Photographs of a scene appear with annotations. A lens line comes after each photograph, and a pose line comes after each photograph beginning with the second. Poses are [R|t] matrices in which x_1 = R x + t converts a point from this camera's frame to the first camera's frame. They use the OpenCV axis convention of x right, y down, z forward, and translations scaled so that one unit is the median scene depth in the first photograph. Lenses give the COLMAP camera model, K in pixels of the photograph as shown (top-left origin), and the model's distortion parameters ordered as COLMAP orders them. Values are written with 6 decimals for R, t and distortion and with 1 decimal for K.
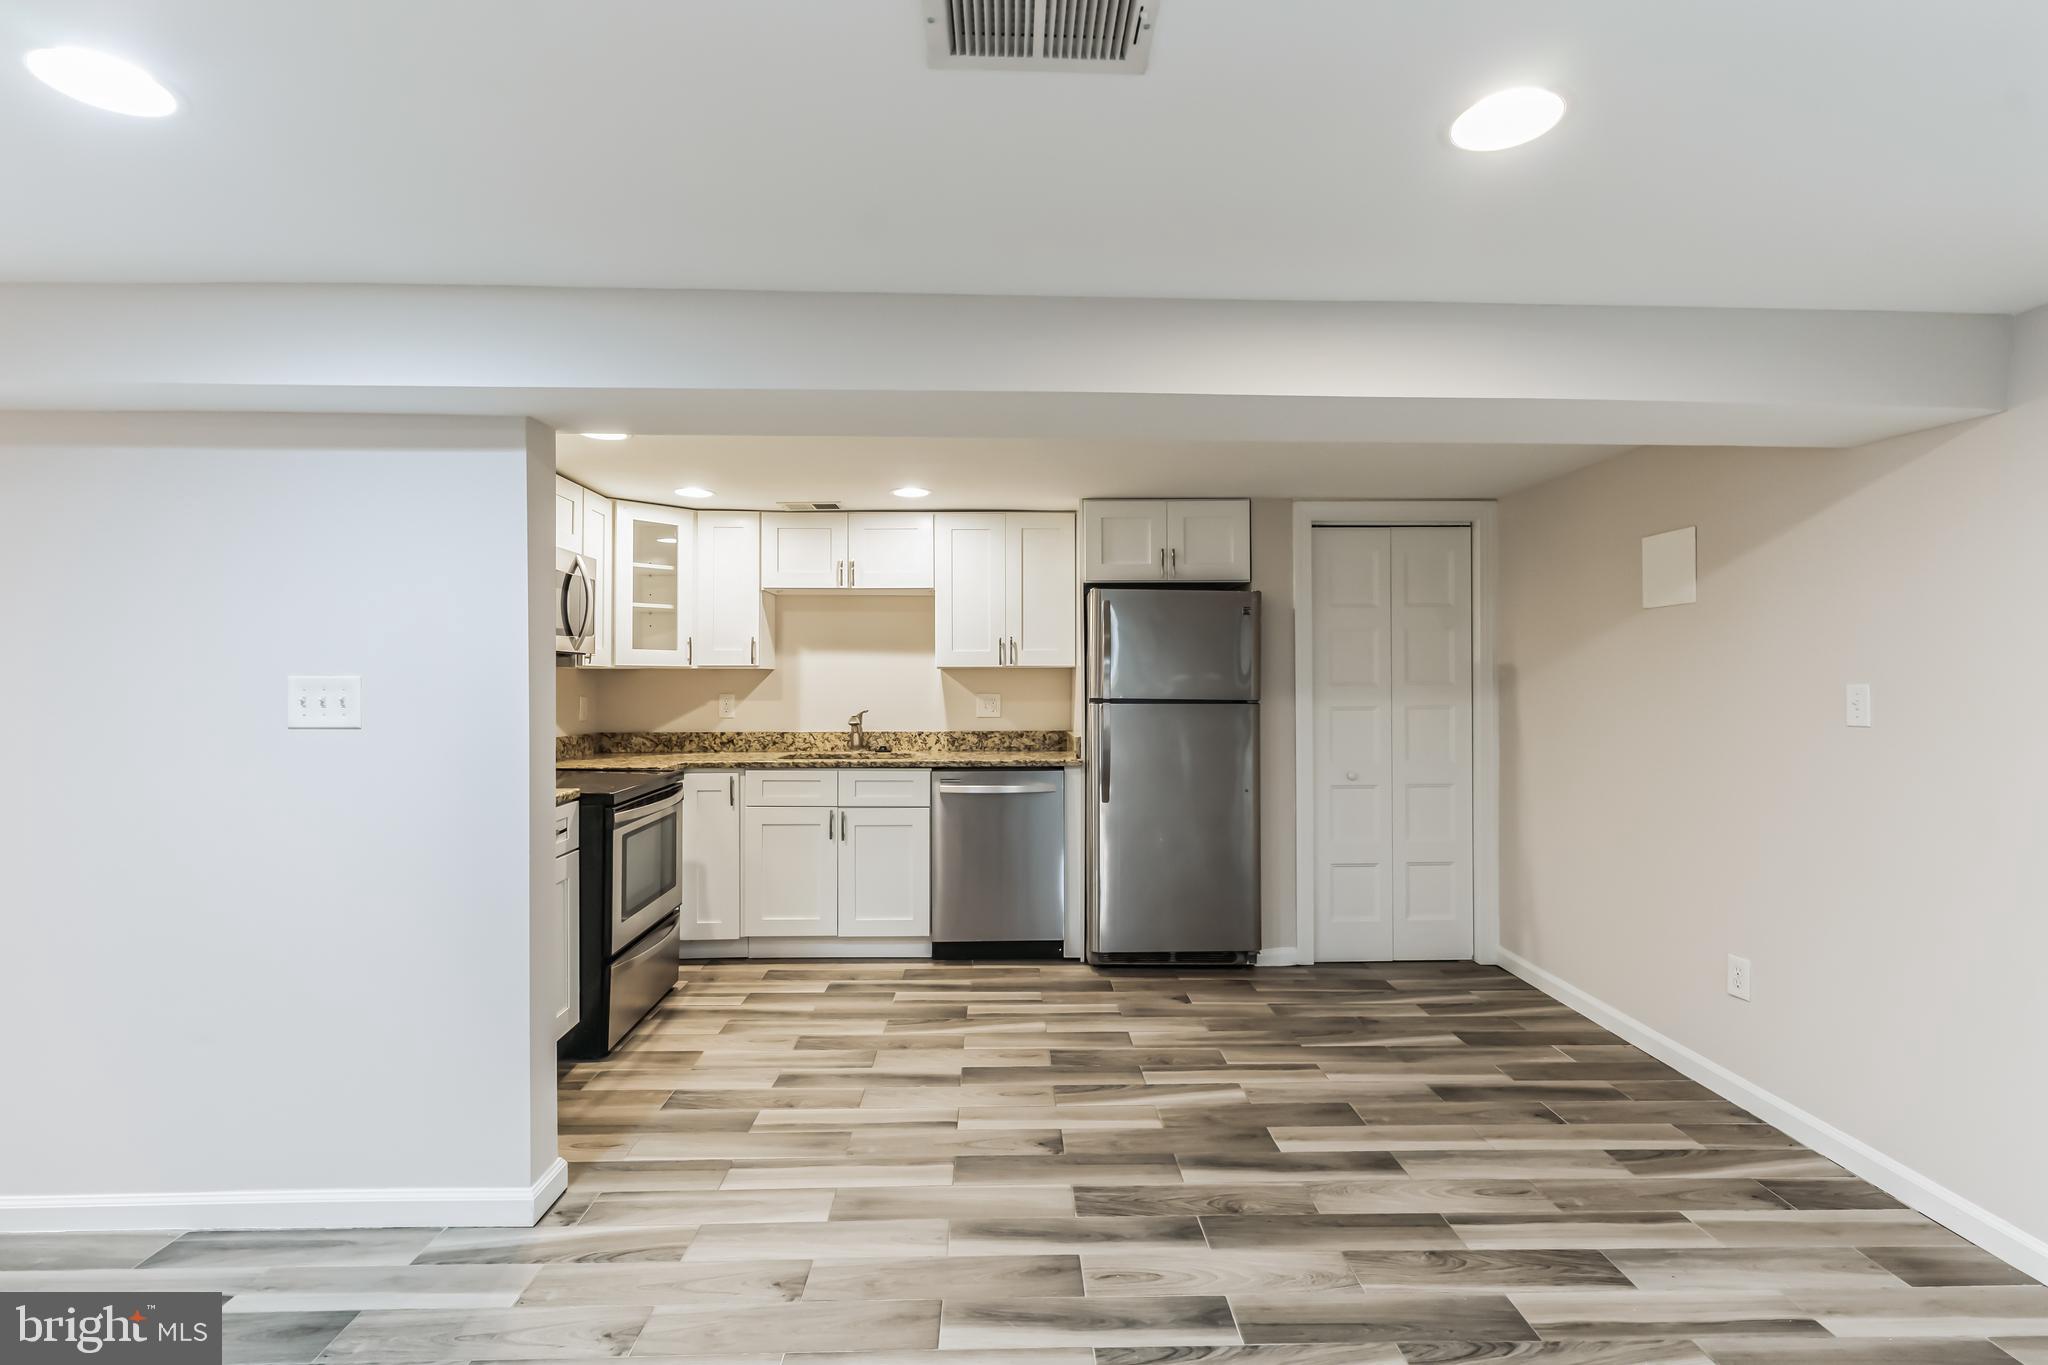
lens RADIAL K [[954.7, 0, 1020.7], [0, 954.7, 679.0], [0, 0, 1]] dist [0.001842, 0.000231]
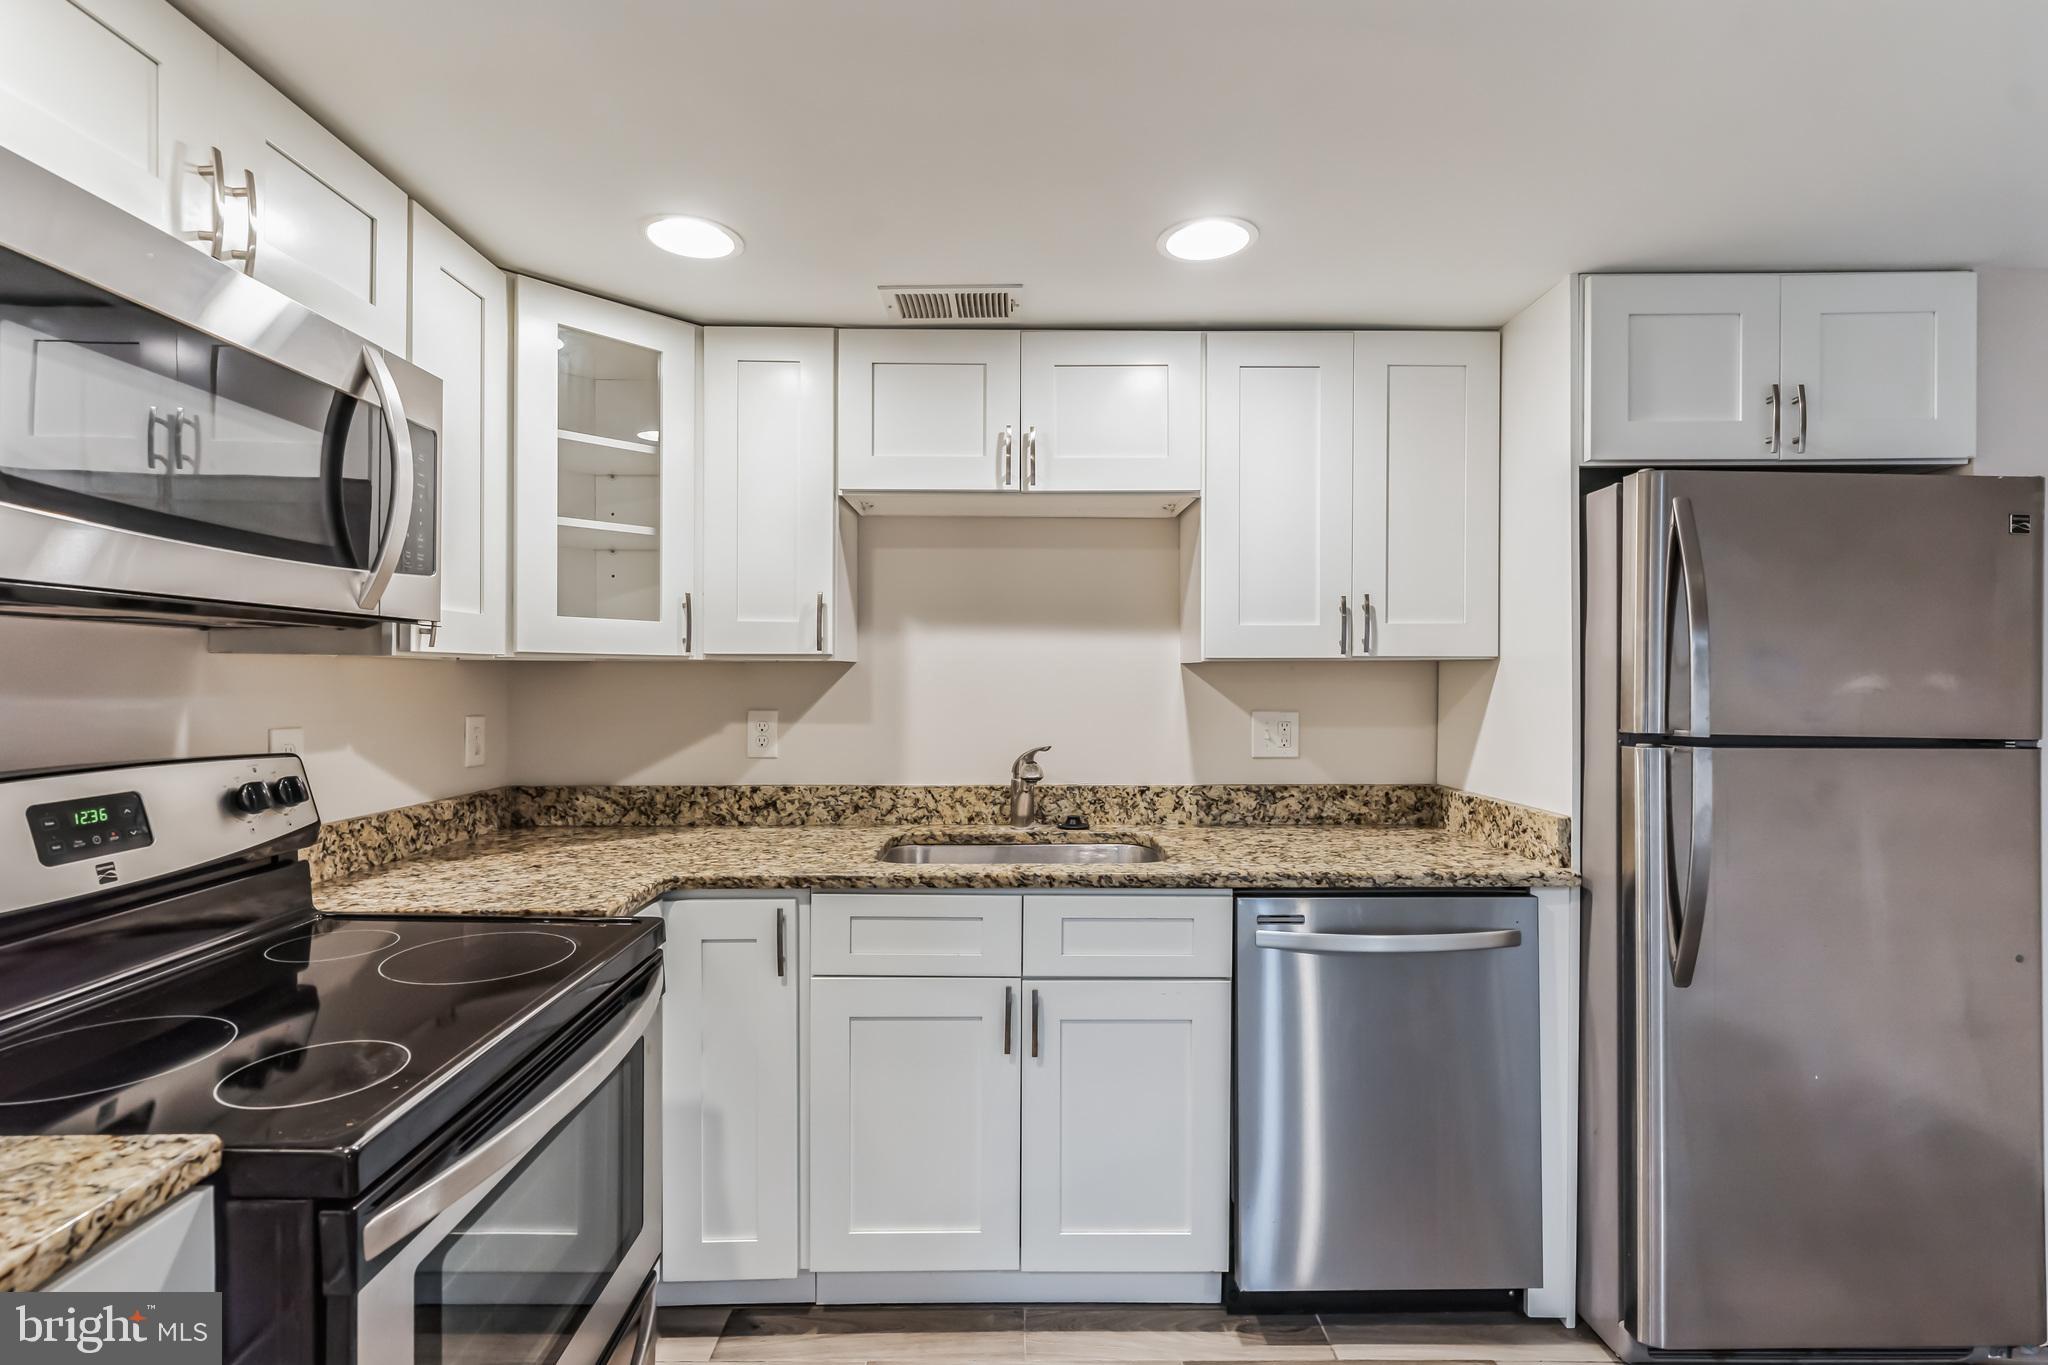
lens RADIAL K [[934.2, 0, 1017.8], [0, 934.2, 683.9], [0, 0, 1]] dist [-0.003000, -0.000221]
pose [[0.999888, 0.003008, -0.014678, -0.176289], [-0.002835, 0.999927, 0.011744, -0.005064], [0.014712, -0.011701, 0.999823, 0.540078]]
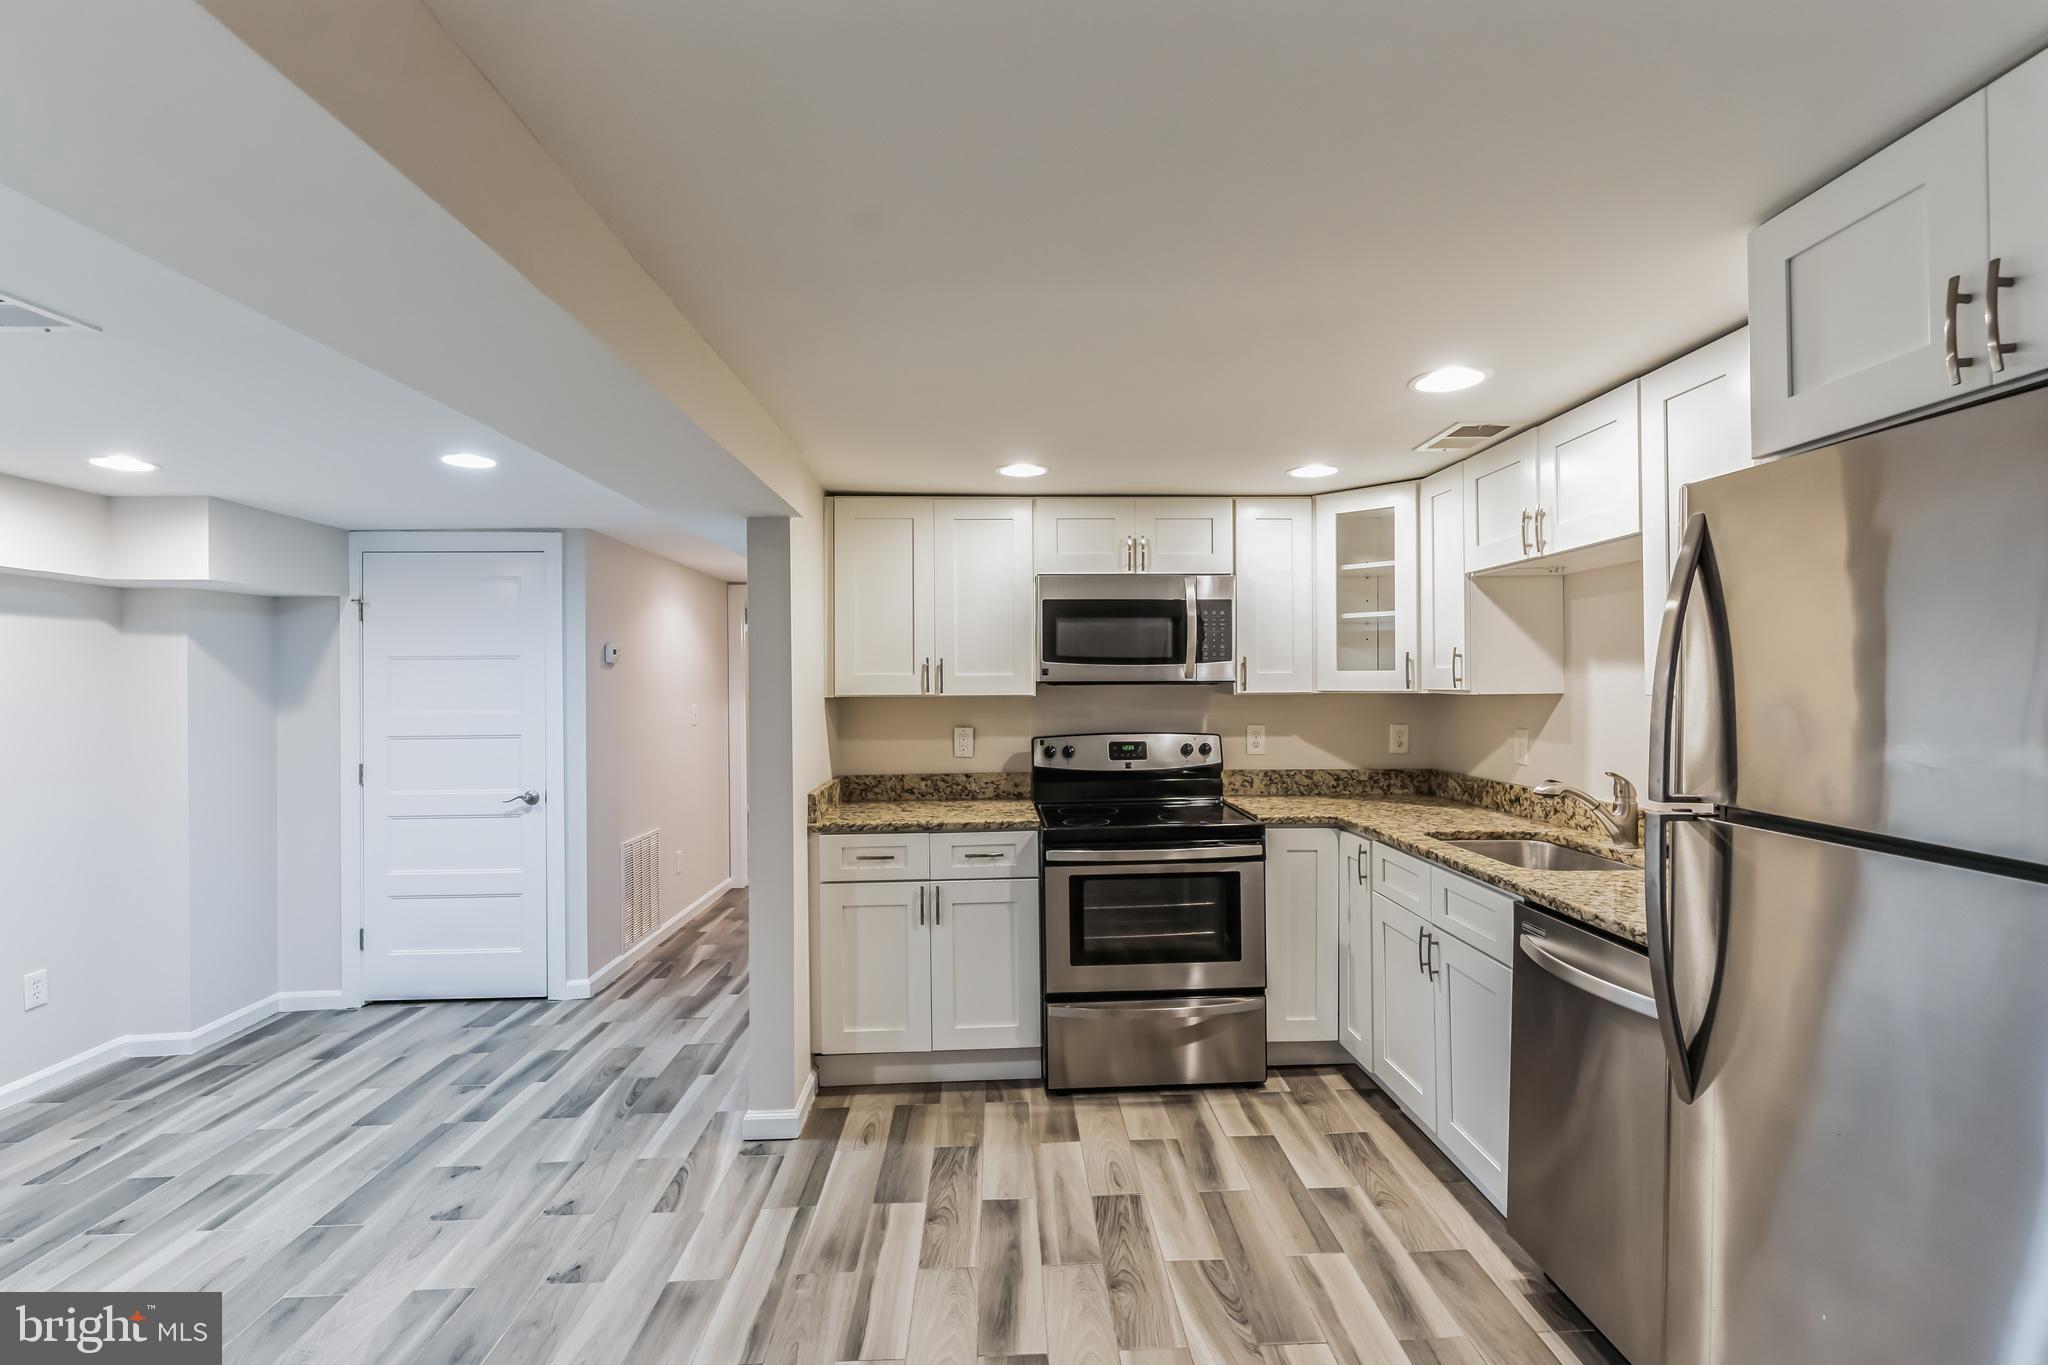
lens RADIAL K [[954.7, 0, 1020.7], [0, 954.7, 679.0], [0, 0, 1]] dist [0.001842, 0.000231]
pose [[0.000438, -0.003079, -0.999995, 0.397769], [0.014054, 0.999897, -0.003073, -0.024607], [0.999901, -0.014053, 0.000481, 0.689929]]
